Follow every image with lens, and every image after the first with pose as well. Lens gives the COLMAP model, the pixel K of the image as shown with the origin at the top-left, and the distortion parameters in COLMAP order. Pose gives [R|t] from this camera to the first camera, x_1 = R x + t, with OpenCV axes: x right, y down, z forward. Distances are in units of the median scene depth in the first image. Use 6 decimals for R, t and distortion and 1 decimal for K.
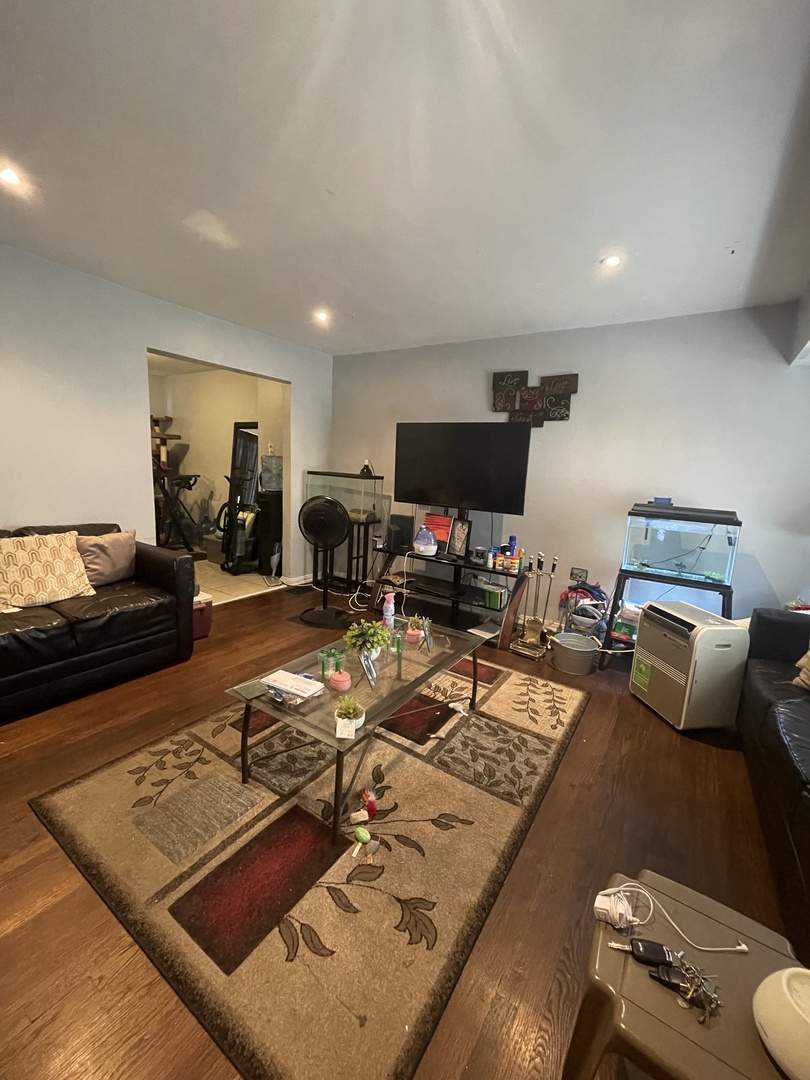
lens RADIAL K [[436.0, 0, 408.1], [0, 436.0, 538.3], [0, 0, 1]] dist [-0.001894, -0.000266]
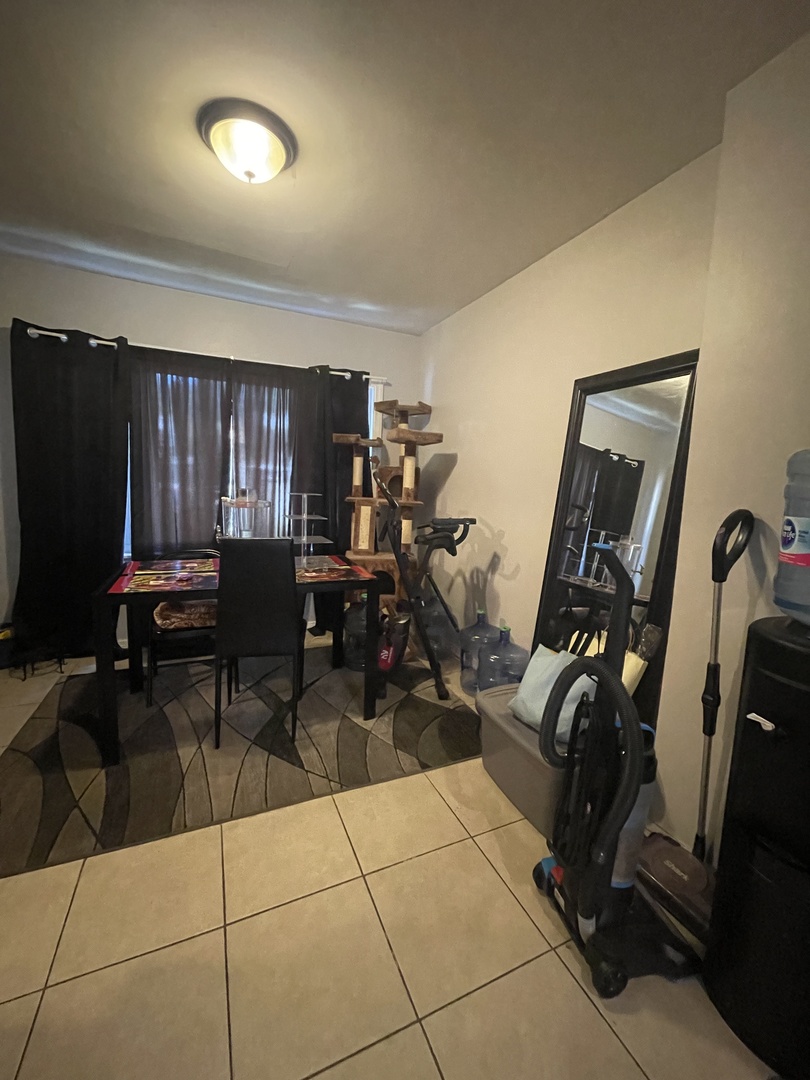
lens RADIAL K [[436.0, 0, 404.3], [0, 436.0, 541.7], [0, 0, 1]] dist [-0.001894, -0.000266]
pose [[0.845427, 0.053686, -0.531386, -0.297889], [-0.079046, 0.996556, -0.025078, -0.103594], [0.528209, 0.063205, 0.846759, 0.581836]]
